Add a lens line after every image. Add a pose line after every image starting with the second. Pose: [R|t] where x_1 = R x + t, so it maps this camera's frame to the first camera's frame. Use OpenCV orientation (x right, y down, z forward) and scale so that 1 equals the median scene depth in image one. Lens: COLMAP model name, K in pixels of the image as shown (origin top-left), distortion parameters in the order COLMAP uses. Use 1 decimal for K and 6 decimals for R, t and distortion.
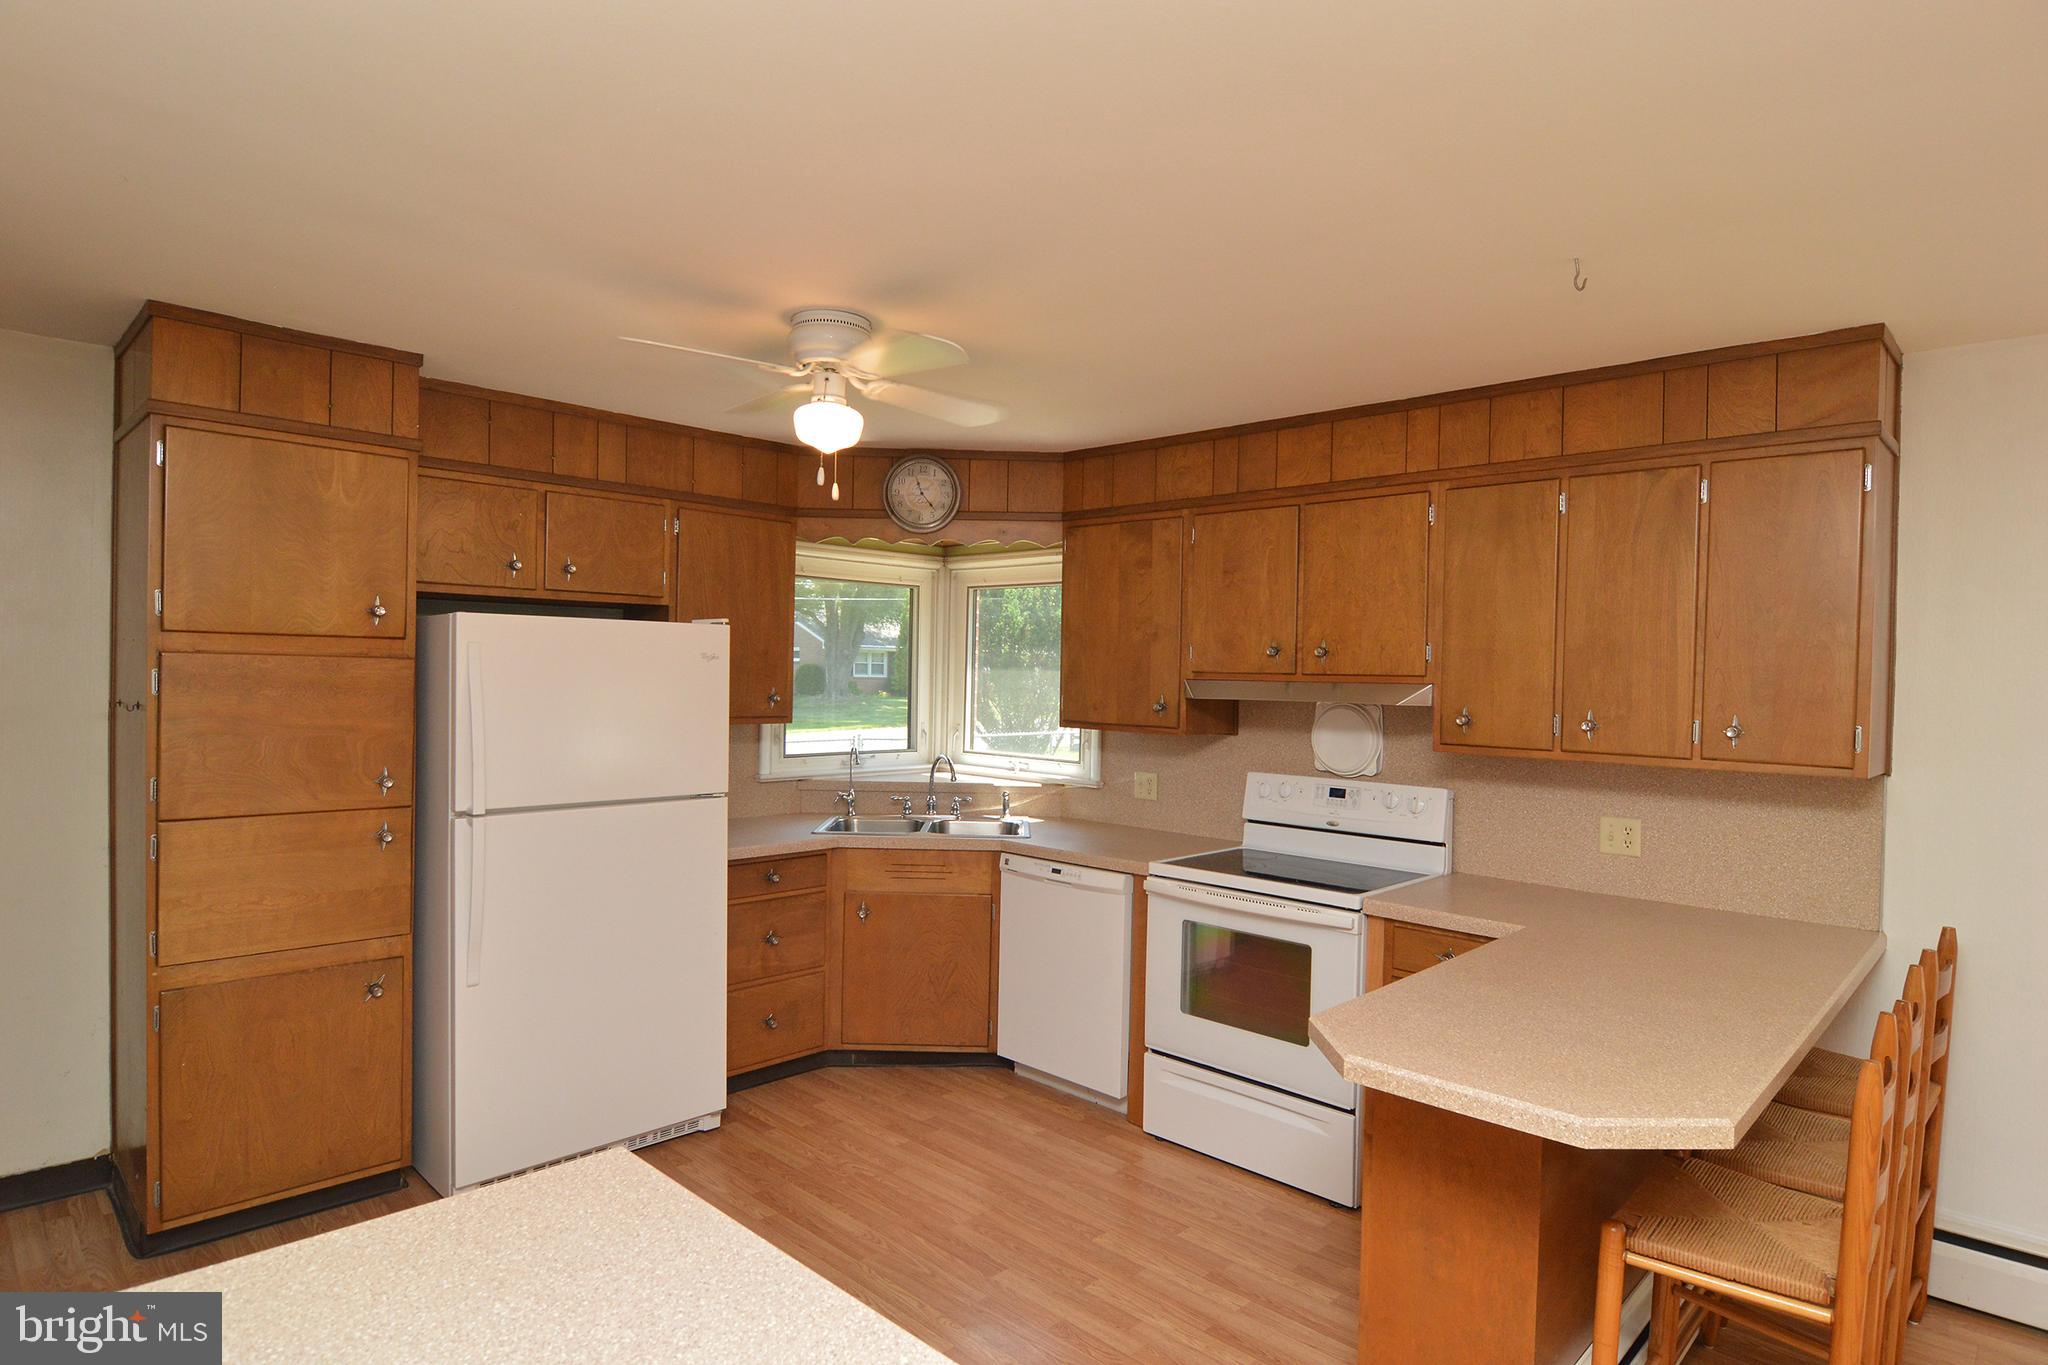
lens RADIAL K [[1116.9, 0, 1033.0], [0, 1116.9, 689.5], [0, 0, 1]] dist [-0.008975, -0.006290]
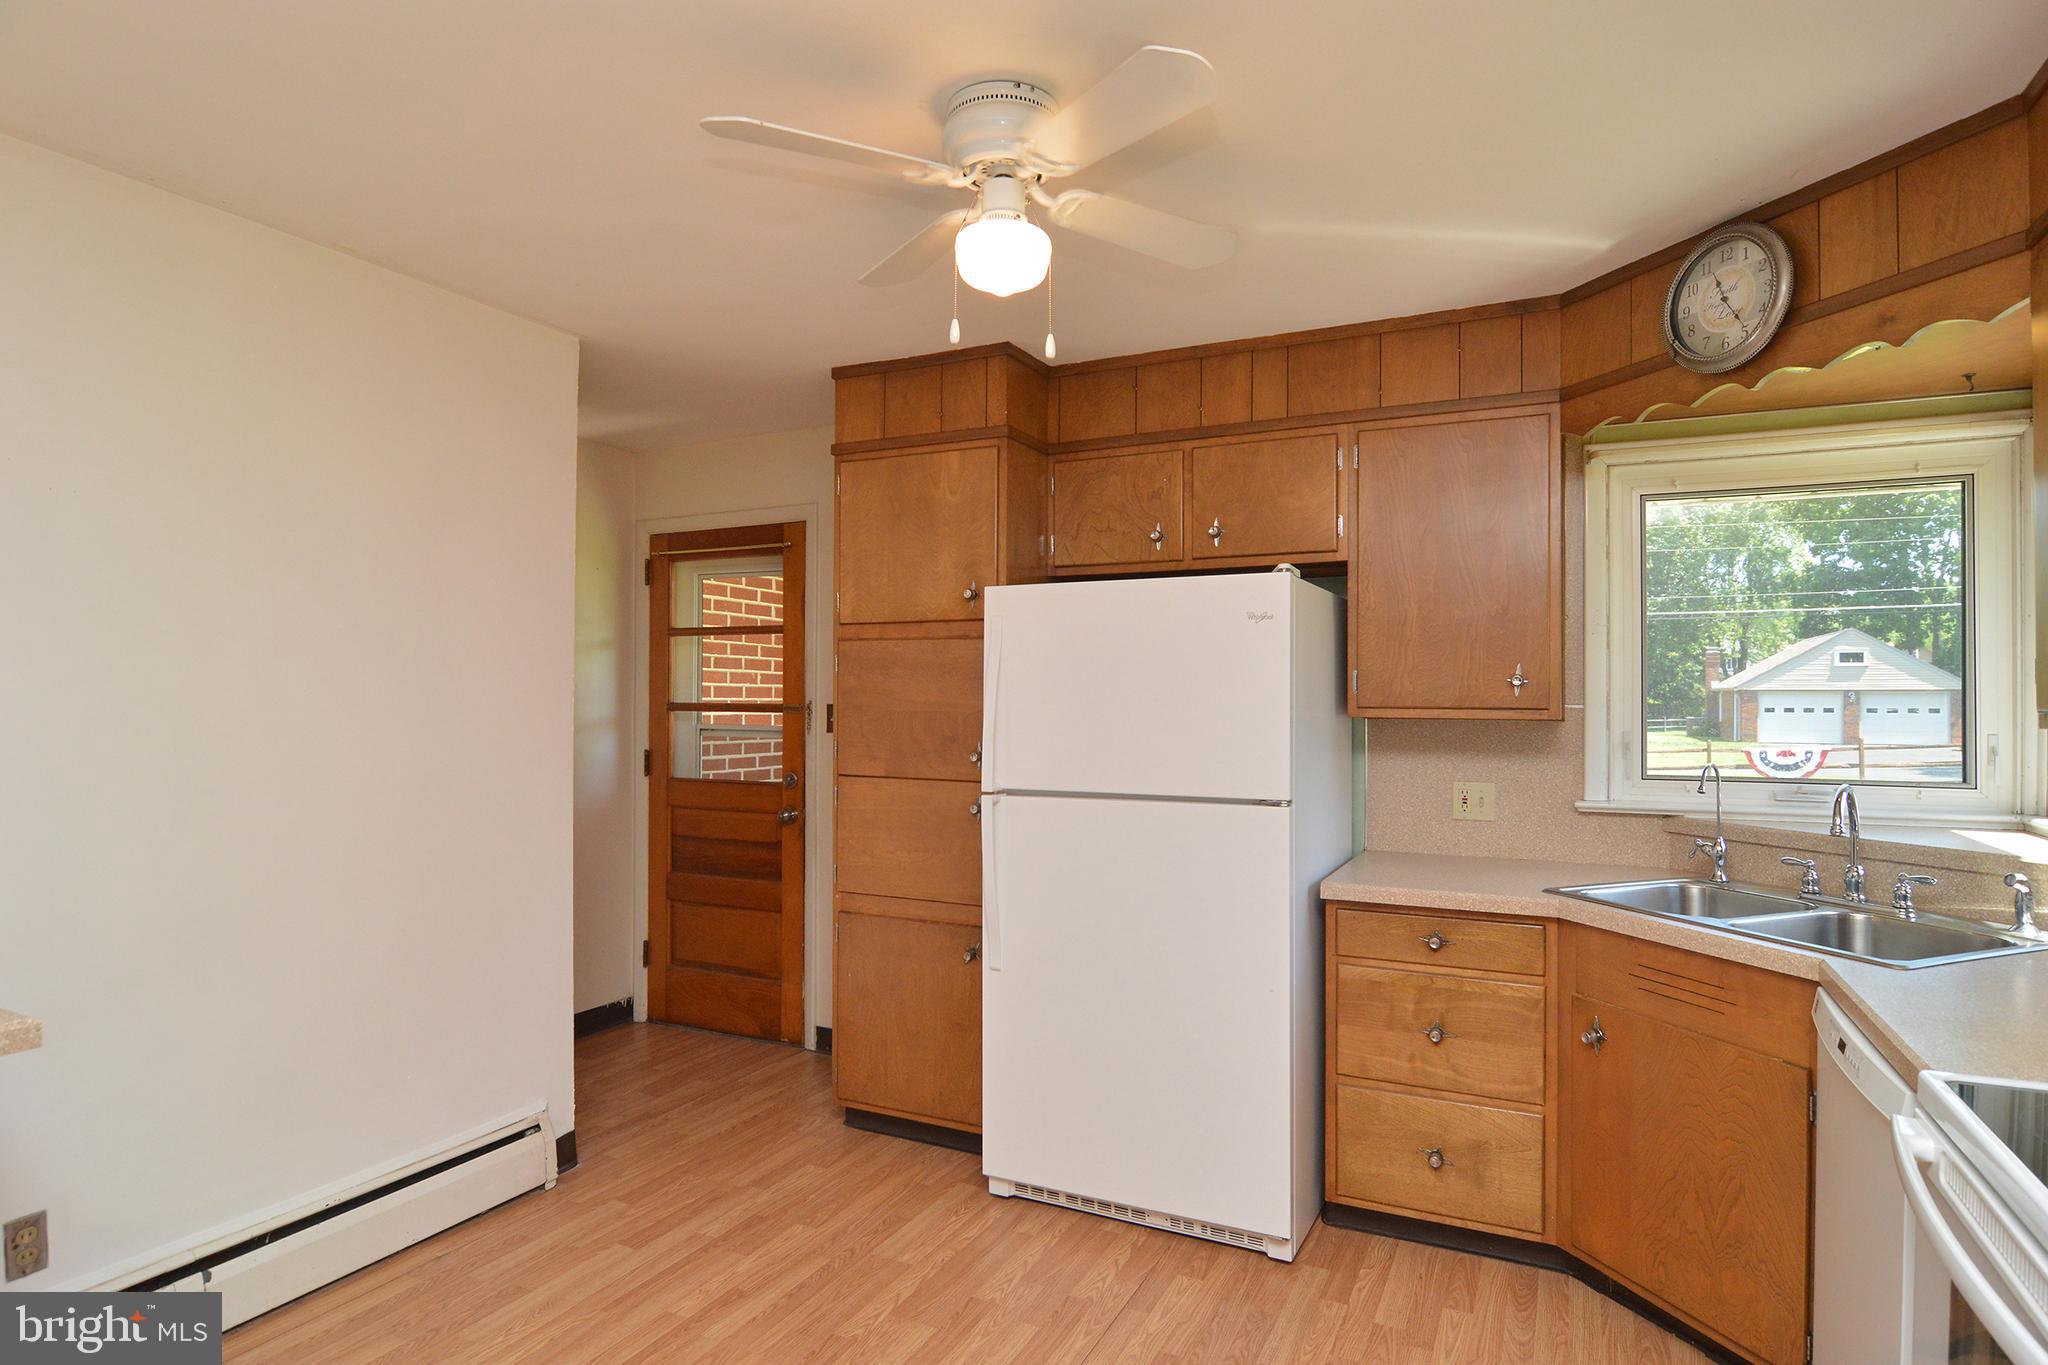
lens RADIAL K [[1116.9, 0, 1031.5], [0, 1116.9, 688.5], [0, 0, 1]] dist [-0.008975, -0.006290]
pose [[0.312927, -0.027123, -0.949390, 0.387358], [-0.012394, 0.999390, -0.032636, 0.047144], [0.949696, 0.021980, 0.312400, 0.642078]]
